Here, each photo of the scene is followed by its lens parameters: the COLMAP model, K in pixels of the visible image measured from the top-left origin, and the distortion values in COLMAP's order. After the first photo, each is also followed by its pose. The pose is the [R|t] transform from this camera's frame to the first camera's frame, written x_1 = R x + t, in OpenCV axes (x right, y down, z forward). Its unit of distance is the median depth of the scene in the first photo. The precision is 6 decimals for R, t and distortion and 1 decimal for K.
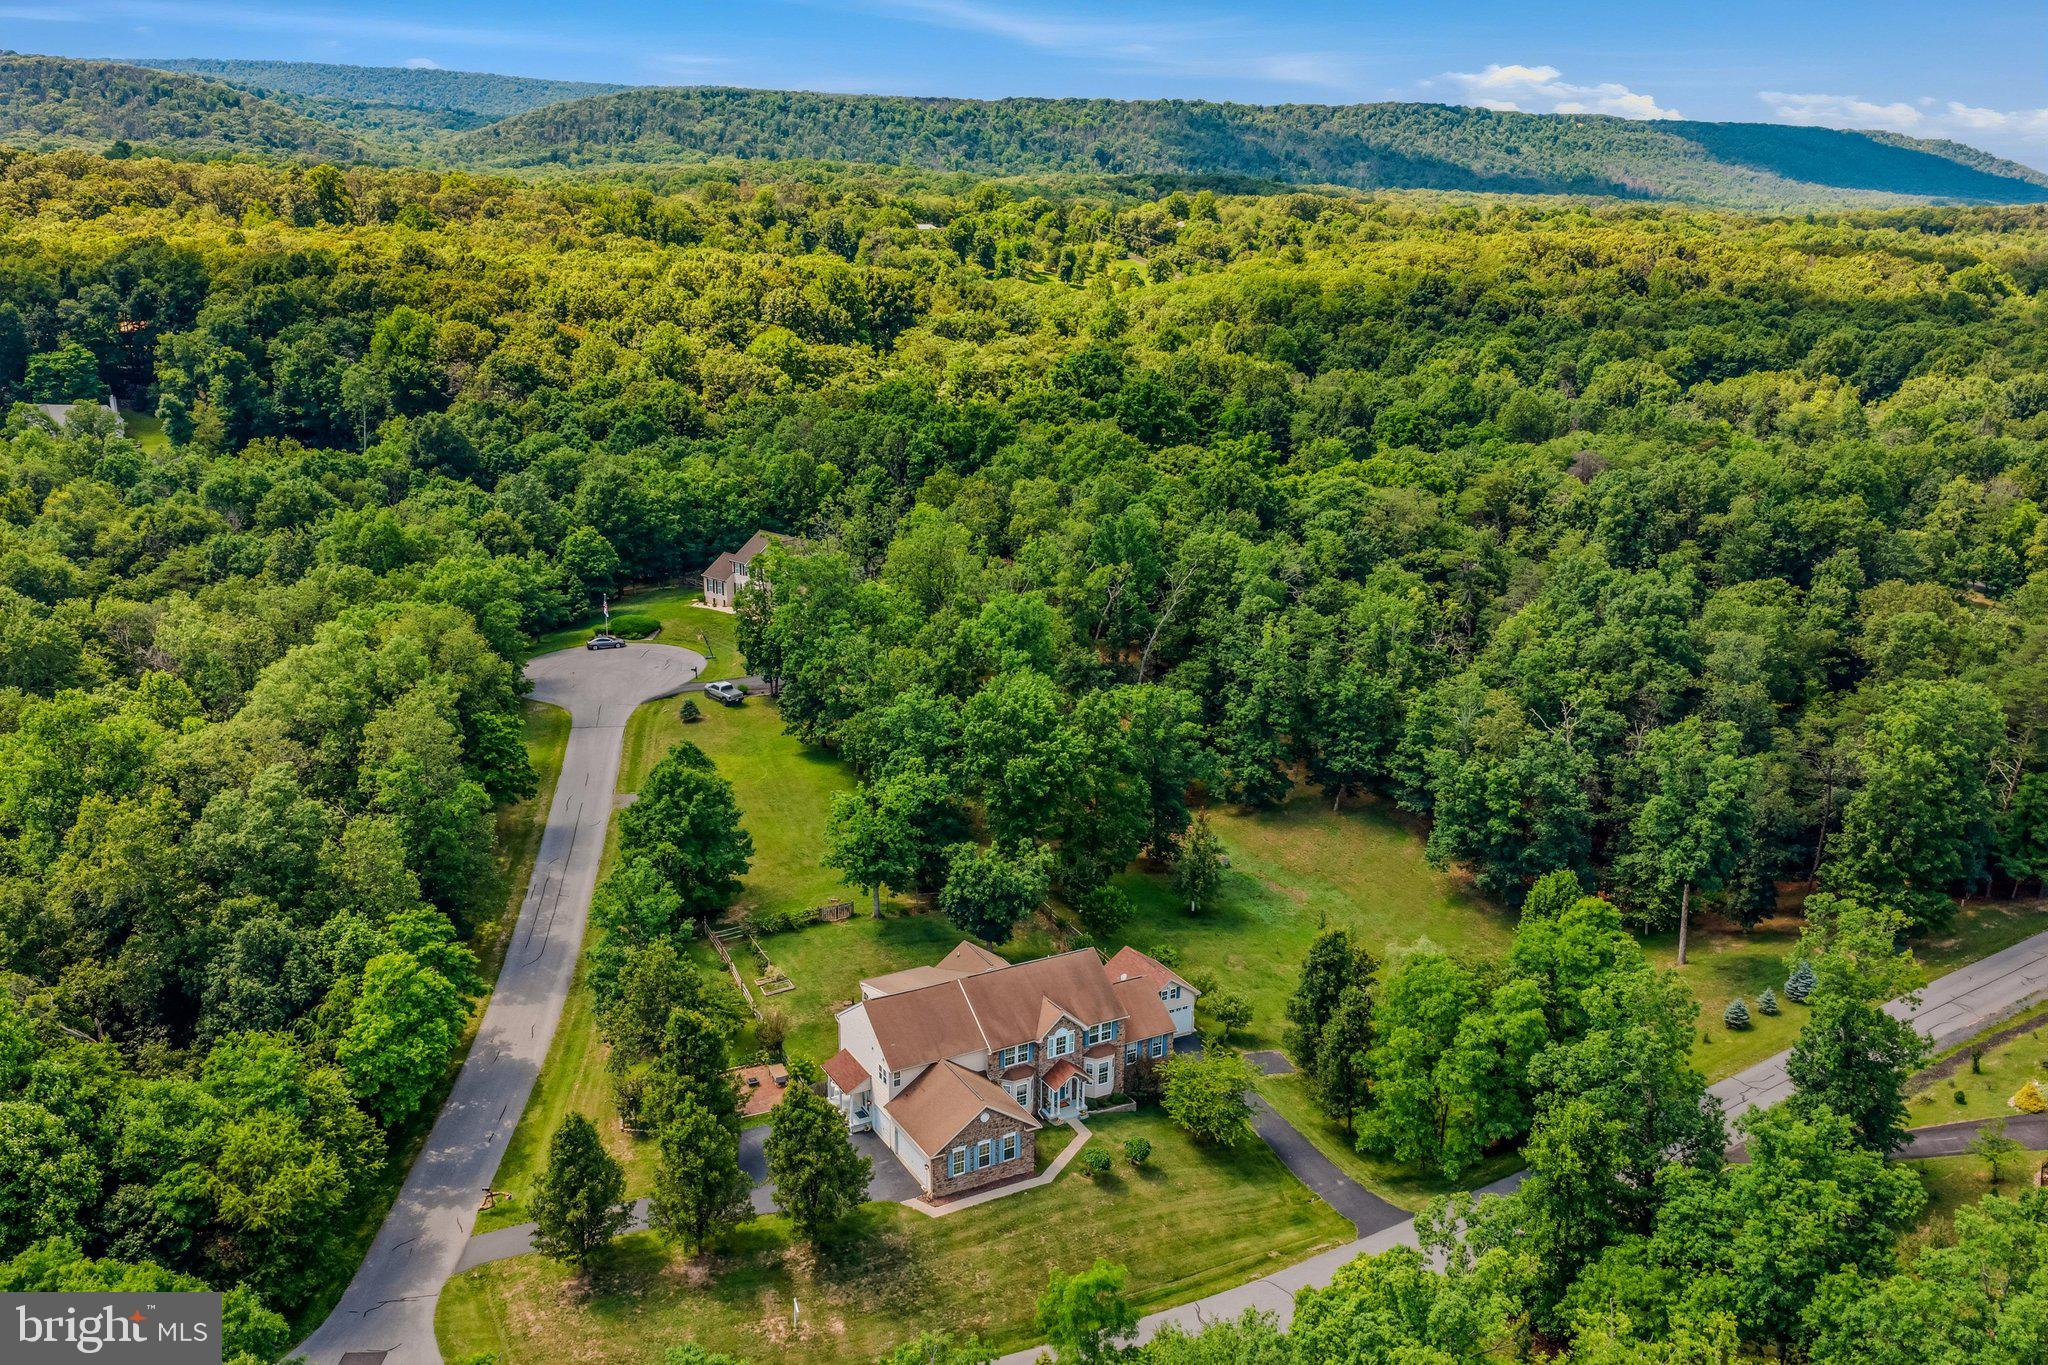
lens RADIAL K [[1696.6, 0, 1028.3], [0, 1696.6, 685.0], [0, 0, 1]] dist [0.025418, -0.055472]
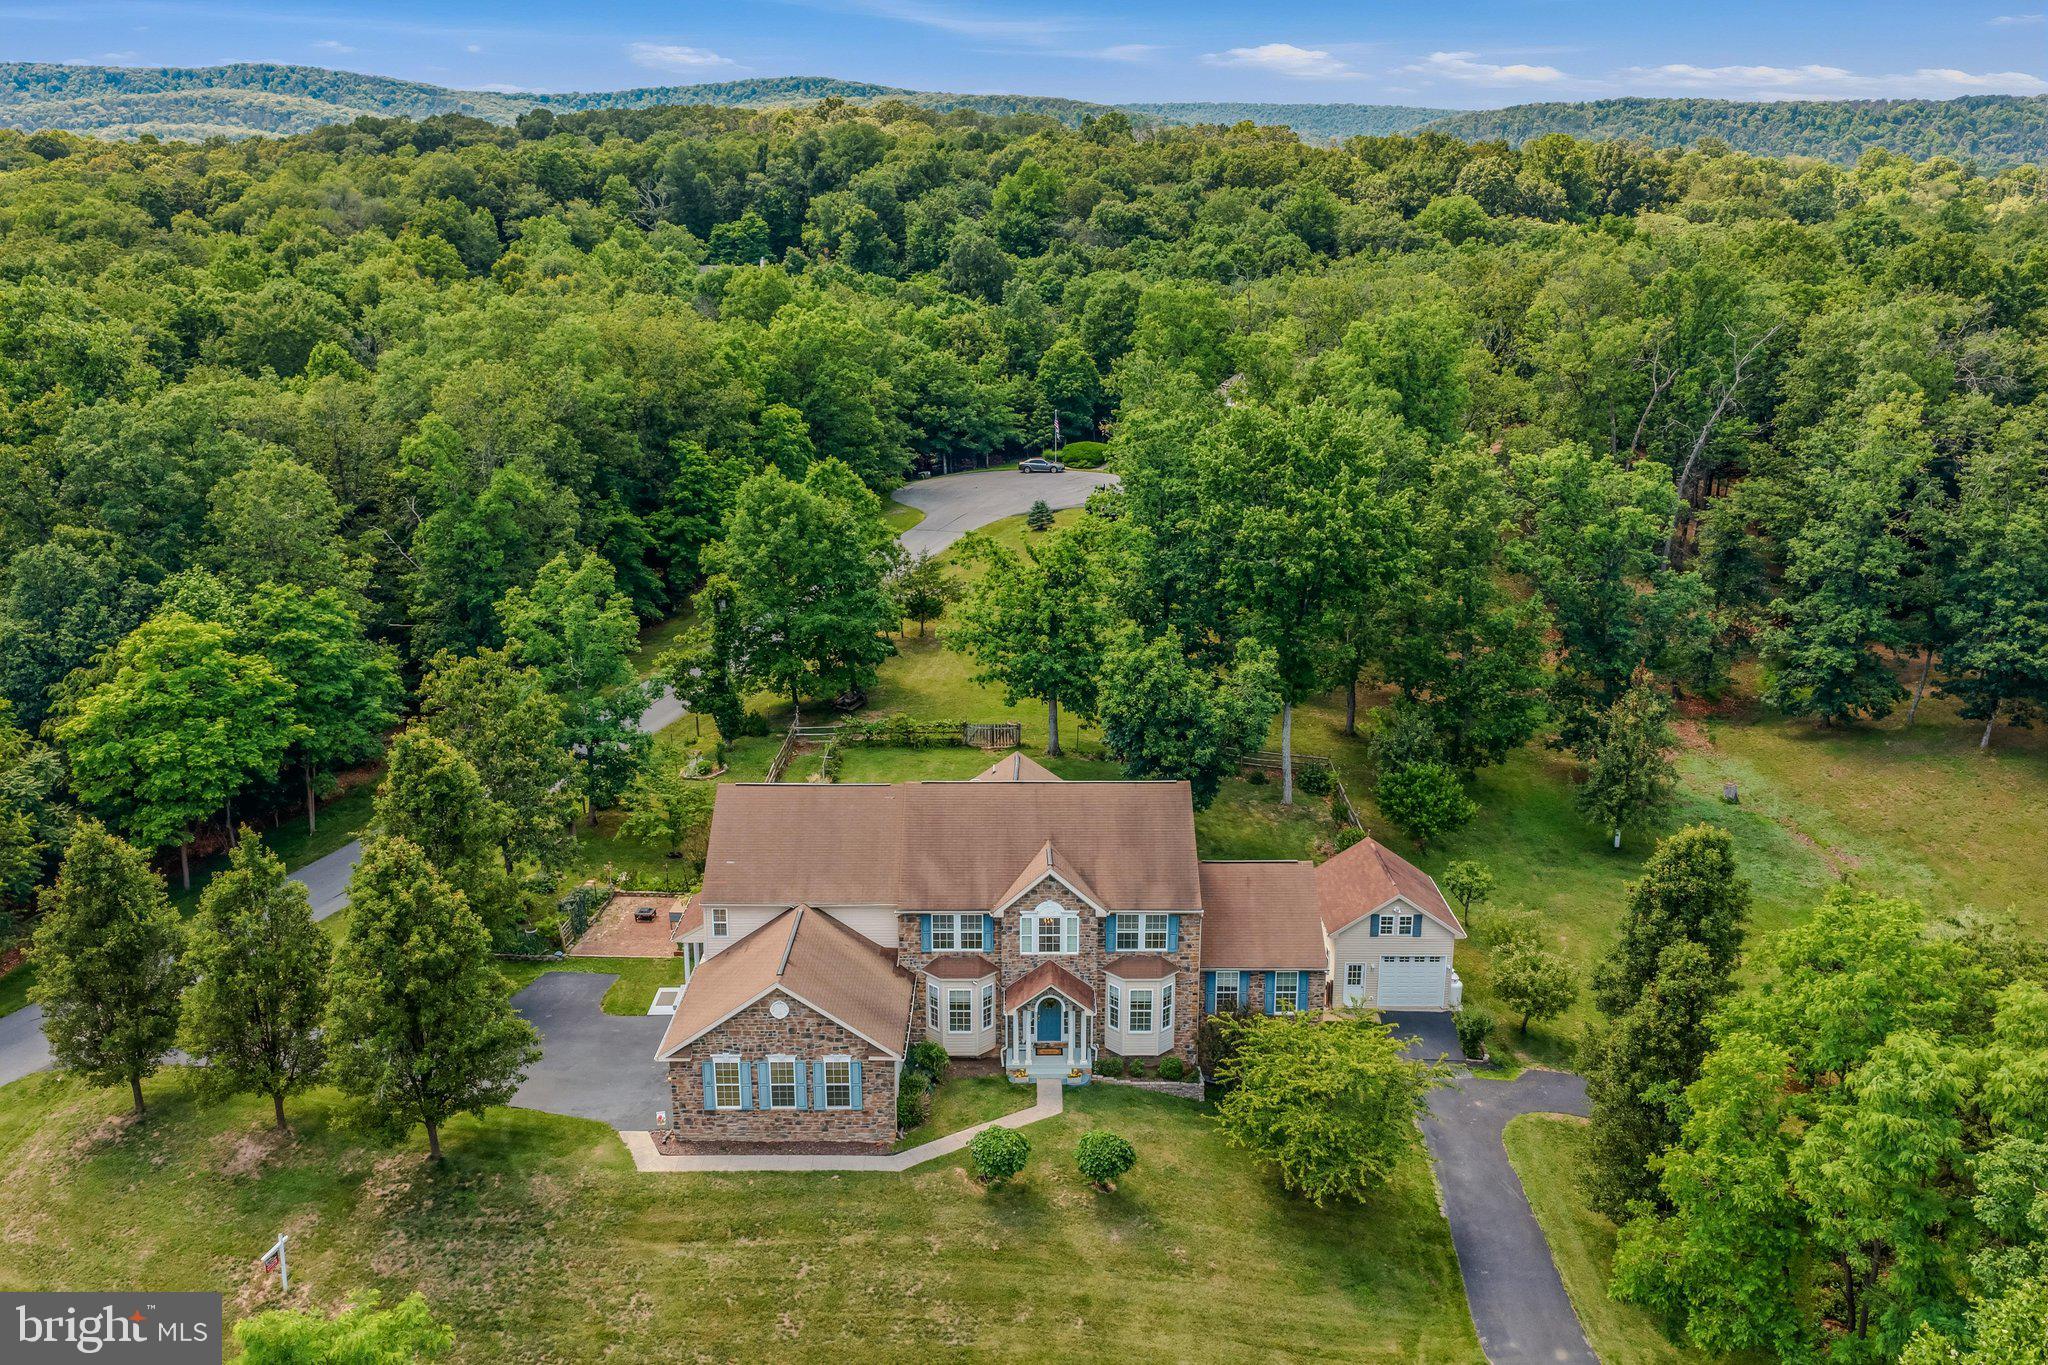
lens RADIAL K [[1699.2, 0, 1027.7], [0, 1699.2, 677.1], [0, 0, 1]] dist [0.016450, -0.030681]
pose [[0.875903, 0.113574, -0.468930, 0.180833], [-0.126001, 0.992018, 0.004911, 0.095879], [0.465745, 0.054784, 0.883222, 0.386050]]
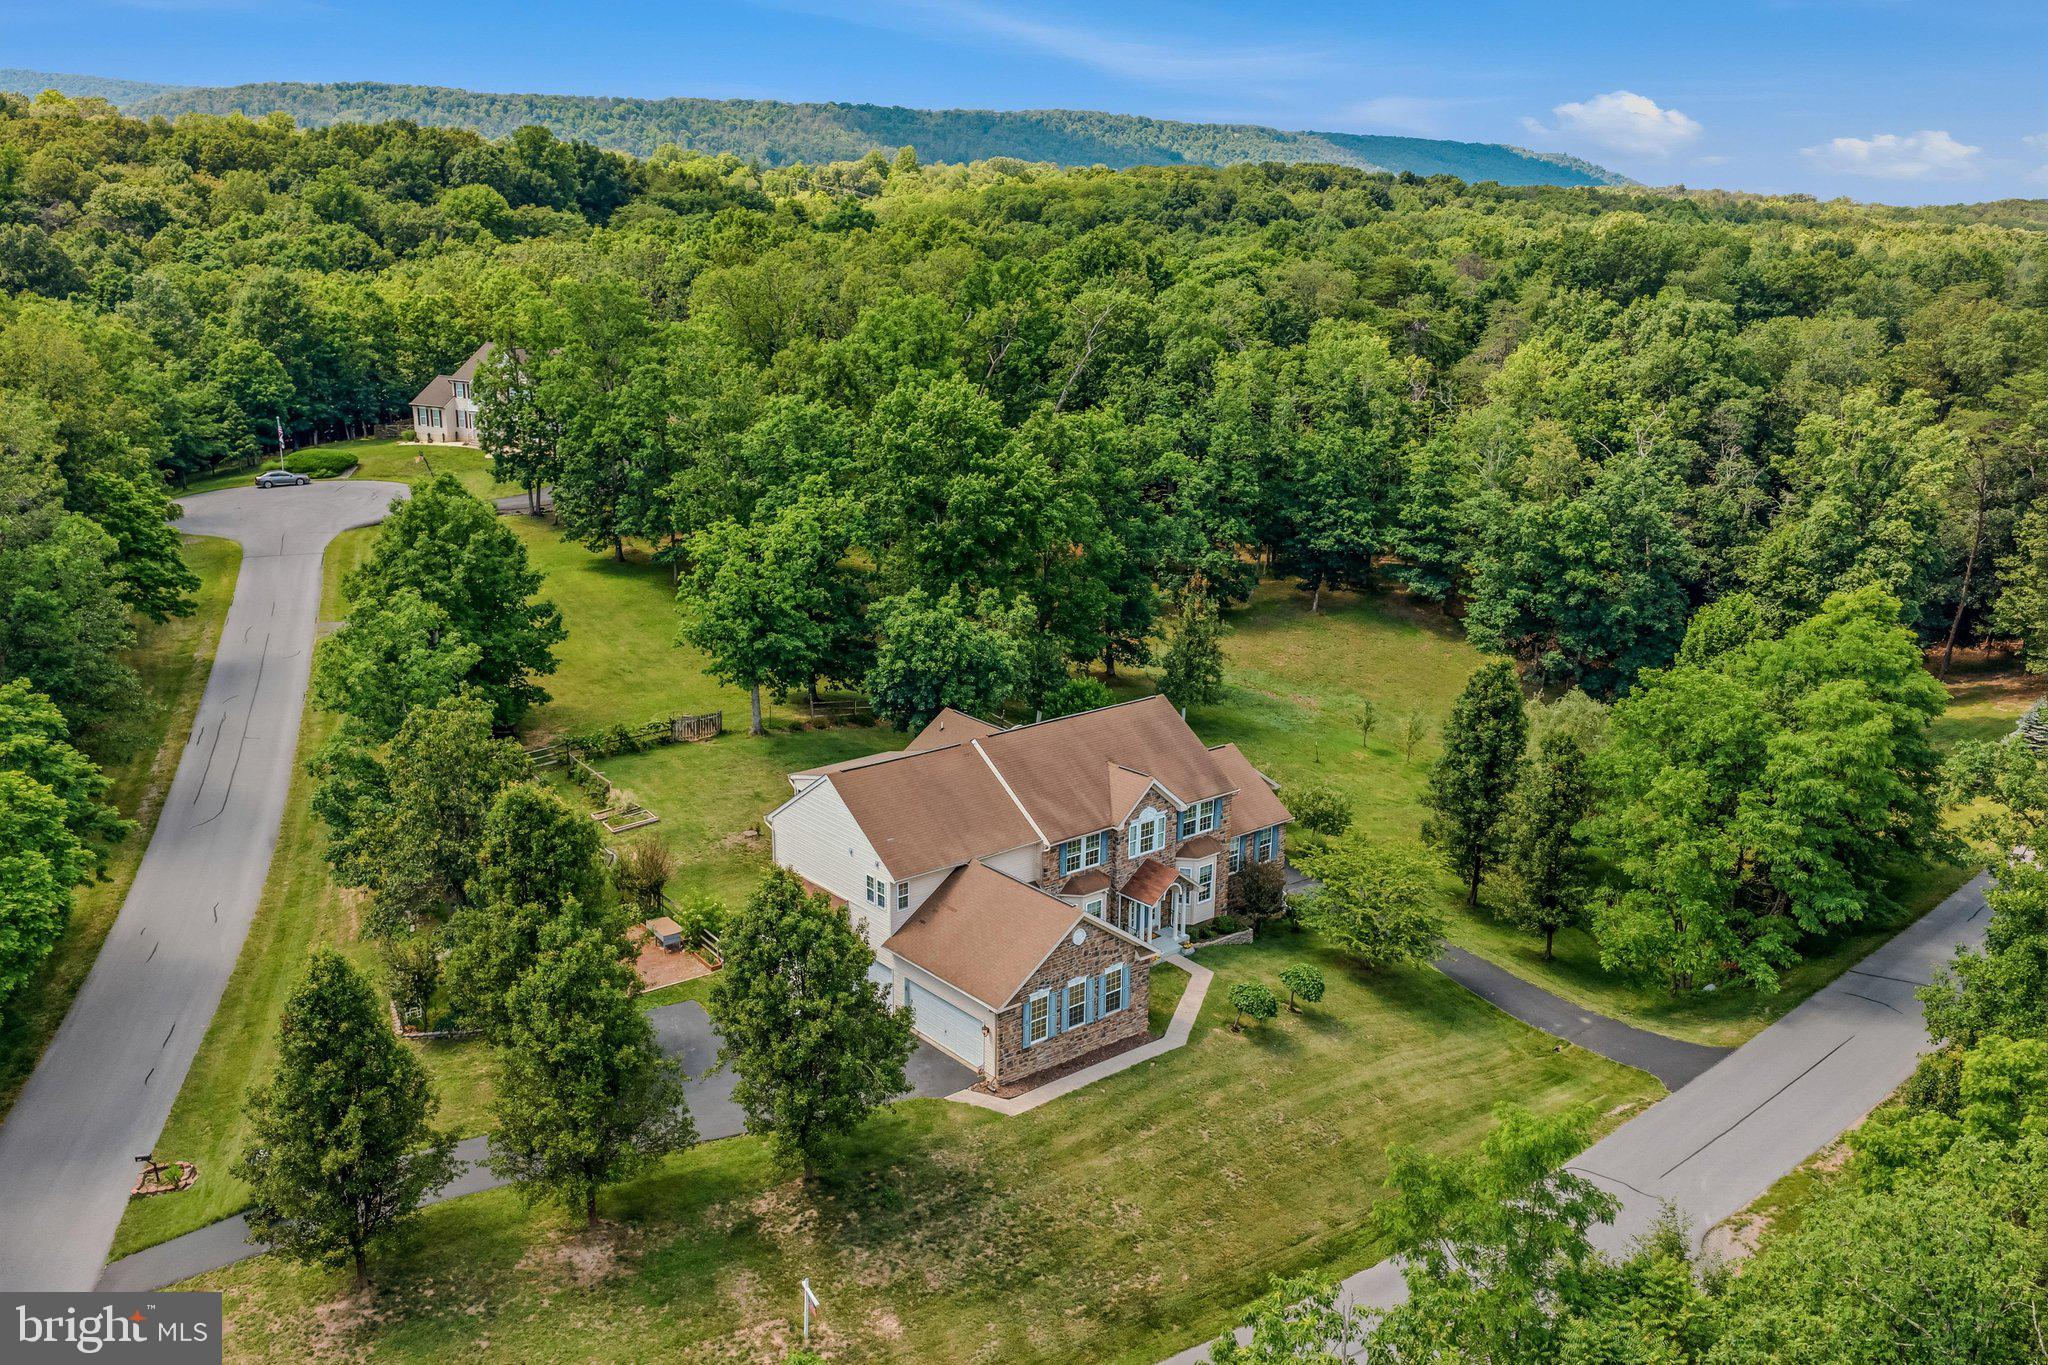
lens RADIAL K [[1696.6, 0, 1028.3], [0, 1696.6, 685.0], [0, 0, 1]] dist [0.025418, -0.055472]
pose [[0.981922, -0.051488, 0.182148, -0.095117], [0.053841, 0.998518, -0.007990, 0.116473], [-0.181467, 0.017652, 0.983239, 0.295720]]
